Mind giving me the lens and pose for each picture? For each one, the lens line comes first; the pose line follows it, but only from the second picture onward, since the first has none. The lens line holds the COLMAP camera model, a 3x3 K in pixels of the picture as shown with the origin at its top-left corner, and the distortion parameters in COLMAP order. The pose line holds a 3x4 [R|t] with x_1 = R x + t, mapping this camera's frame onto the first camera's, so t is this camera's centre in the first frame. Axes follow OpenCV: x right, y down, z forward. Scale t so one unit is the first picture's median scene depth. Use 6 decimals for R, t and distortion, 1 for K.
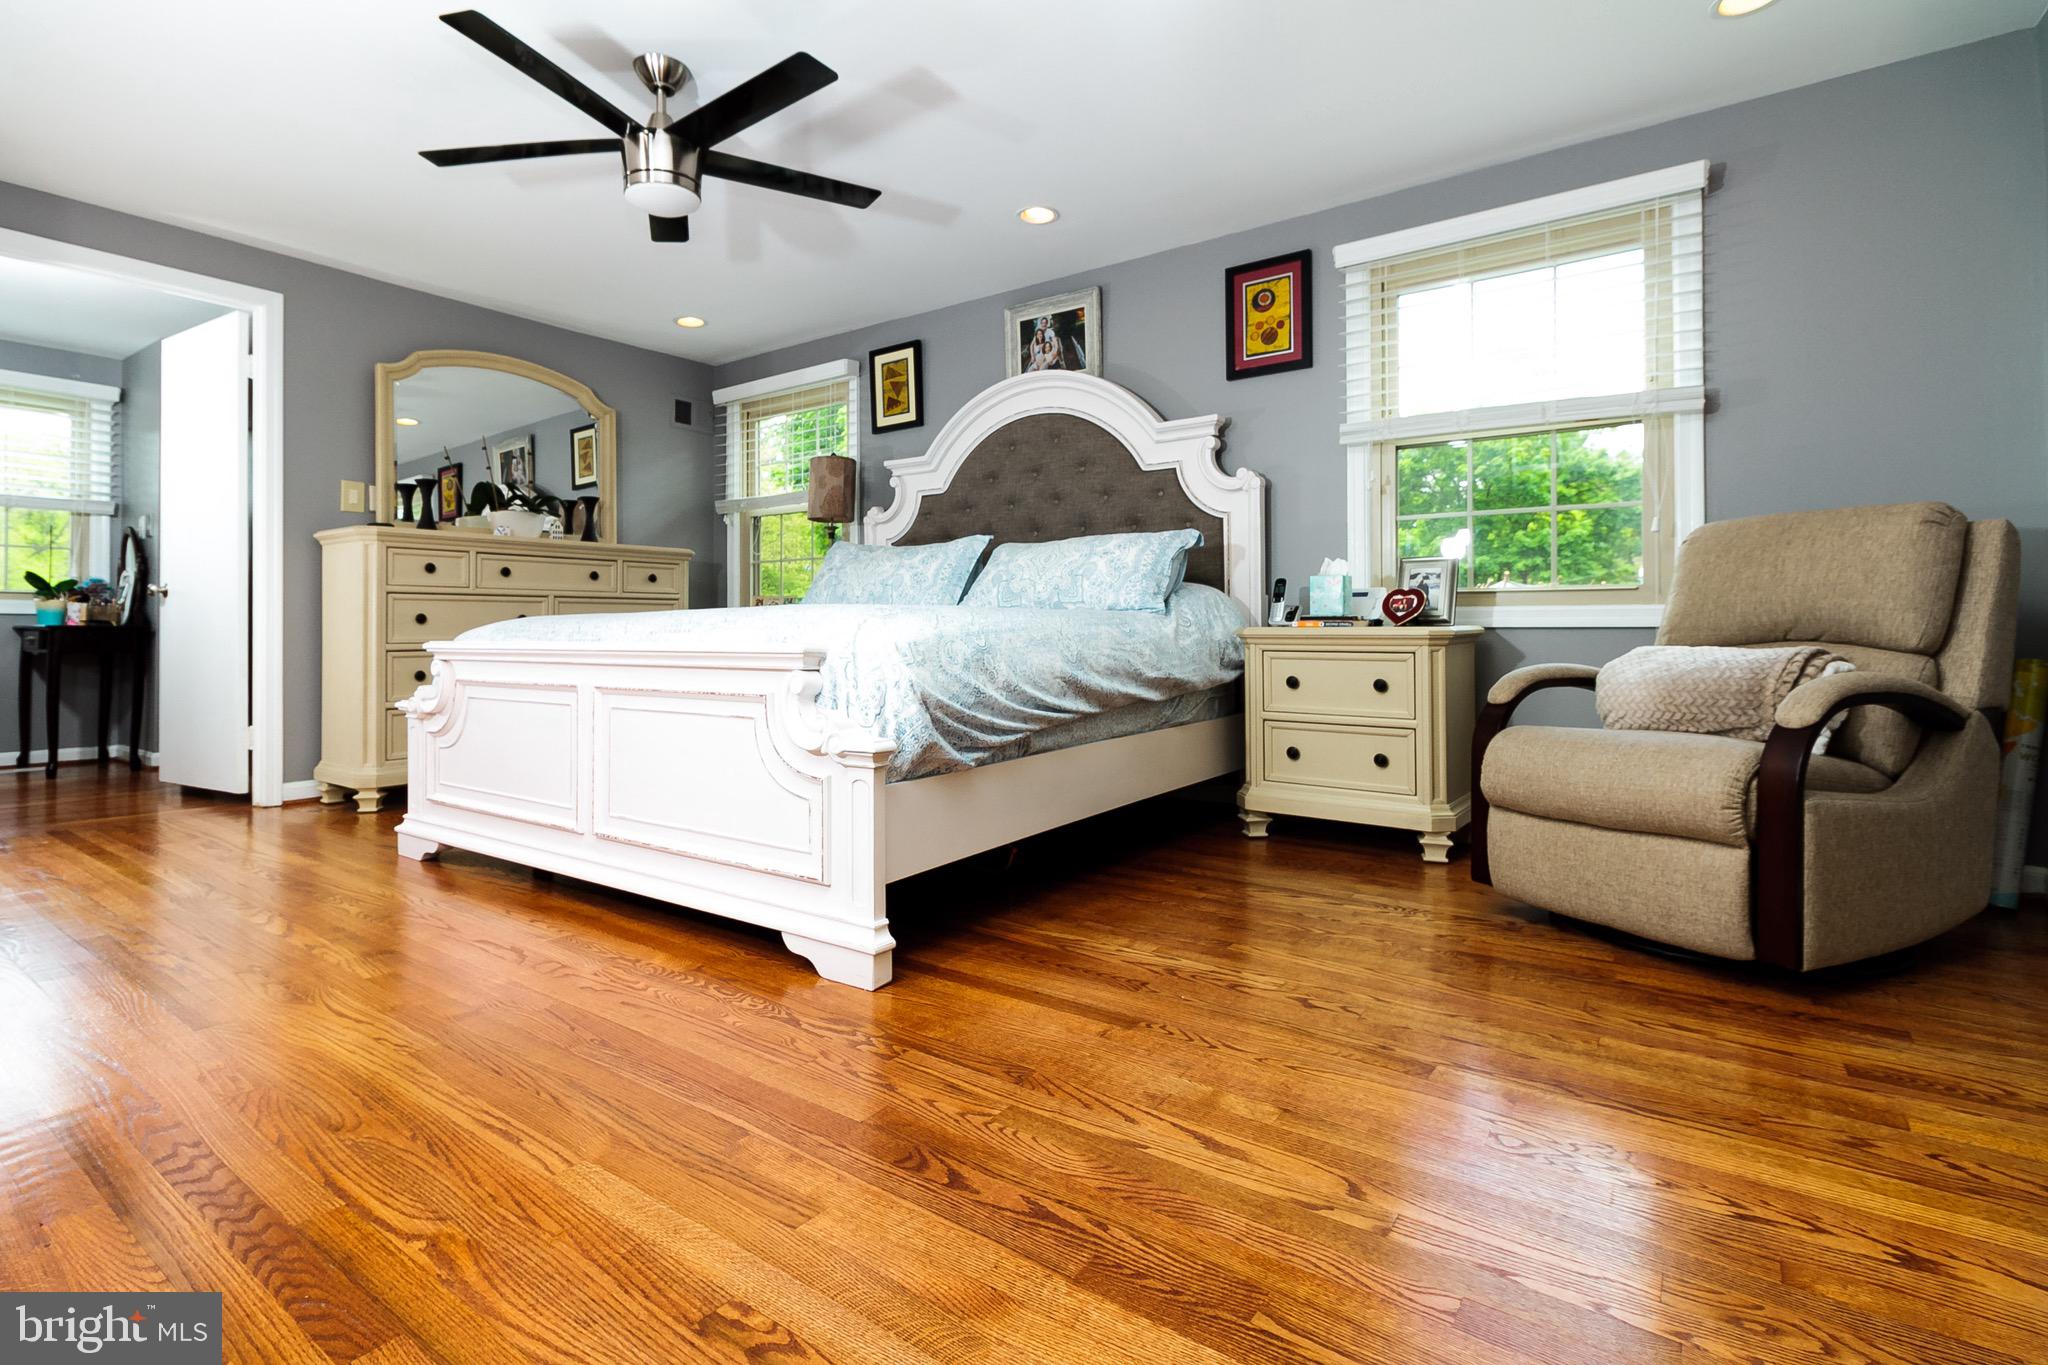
lens RADIAL K [[978.1, 0, 1040.1], [0, 978.1, 631.5], [0, 0, 1]] dist [0.004127, 0.000082]
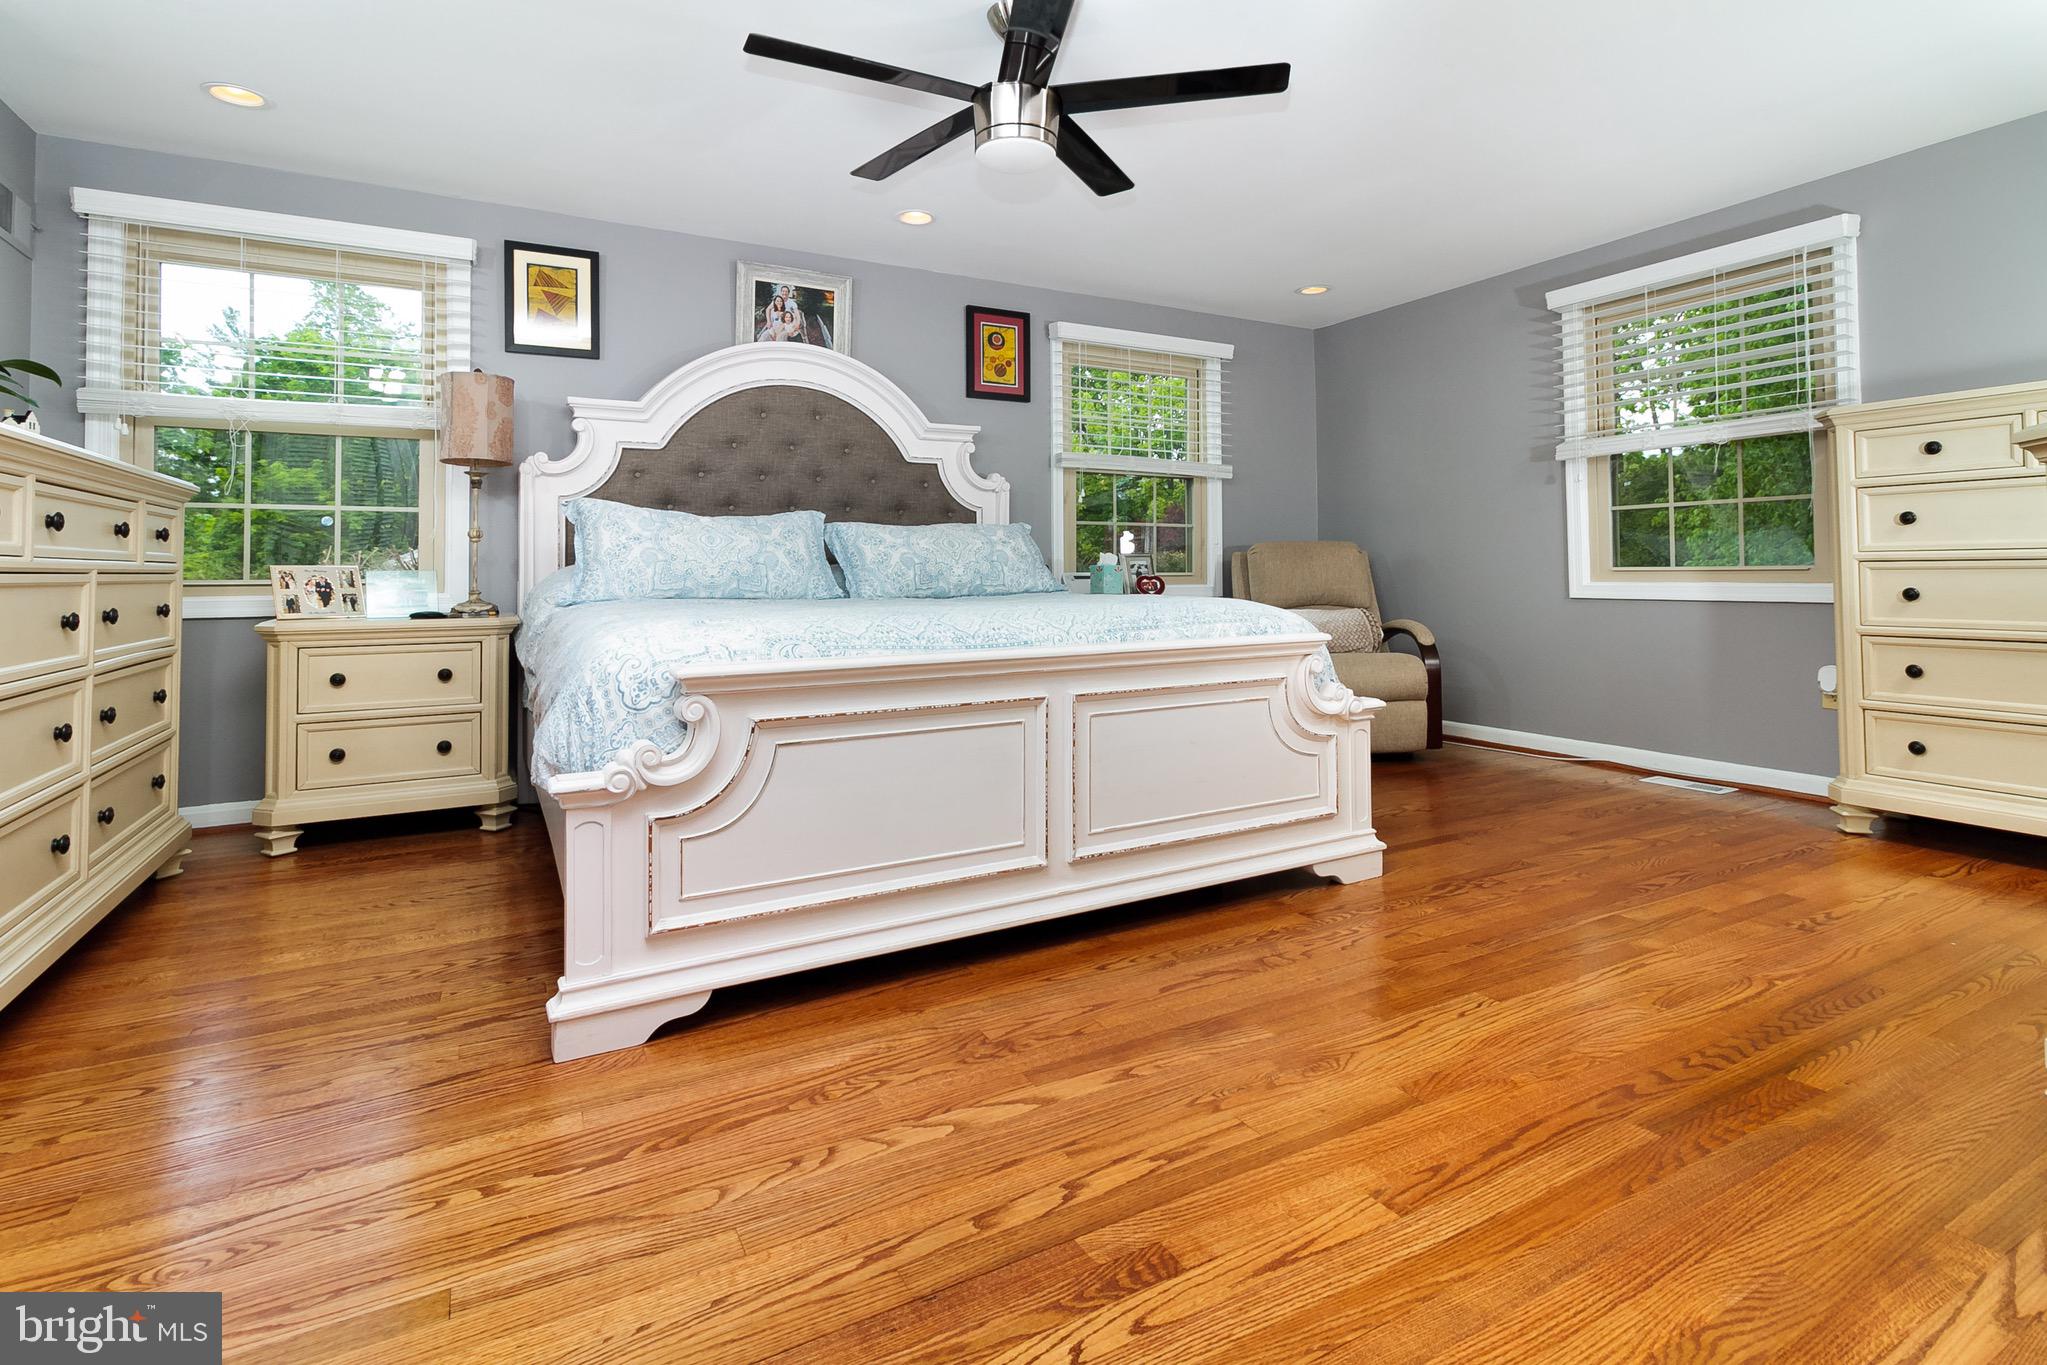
lens RADIAL K [[965.5, 0, 1014.2], [0, 965.5, 542.8], [0, 0, 1]] dist [-0.001489, 0.002989]
pose [[0.434829, 0.027739, 0.900086, -0.754688], [0.009596, 0.999326, -0.035433, -0.031030], [-0.900462, 0.024044, 0.434270, 0.389773]]
